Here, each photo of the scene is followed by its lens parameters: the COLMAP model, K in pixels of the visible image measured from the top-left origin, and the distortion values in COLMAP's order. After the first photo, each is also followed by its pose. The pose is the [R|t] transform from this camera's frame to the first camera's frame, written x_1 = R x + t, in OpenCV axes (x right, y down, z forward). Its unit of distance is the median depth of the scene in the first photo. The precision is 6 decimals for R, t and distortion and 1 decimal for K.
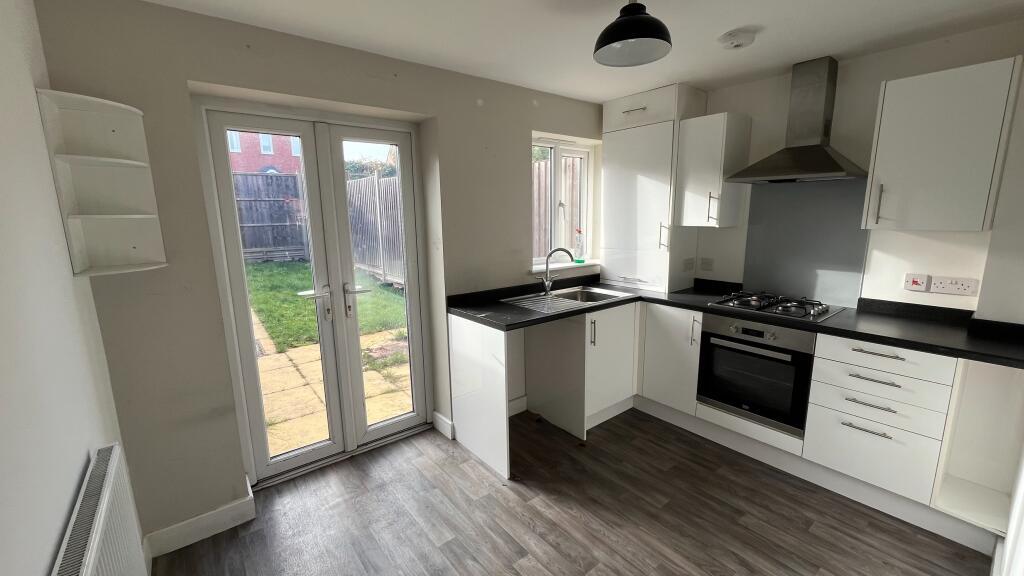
lens RADIAL K [[414.8, 0, 512.3], [0, 414.8, 290.9], [0, 0, 1]] dist [-0.008178, 0.000259]
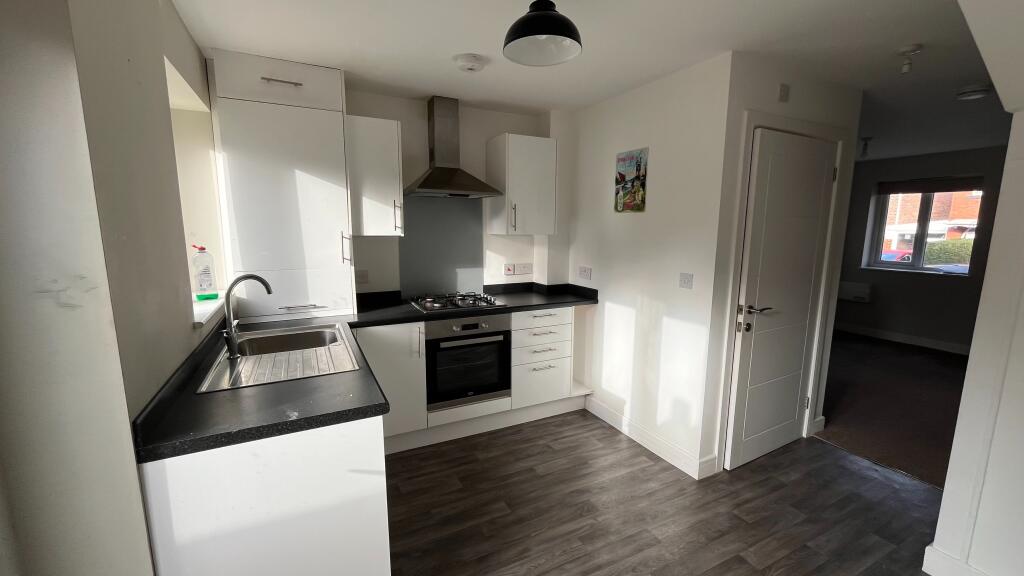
lens RADIAL K [[414.8, 0, 511.6], [0, 414.8, 288.0], [0, 0, 1]] dist [-0.008178, 0.000259]
pose [[0.198664, -0.135816, 0.970611, -0.476880], [0.166851, 0.980581, 0.103060, -0.100628], [-0.965760, 0.141473, 0.217468, 0.605808]]
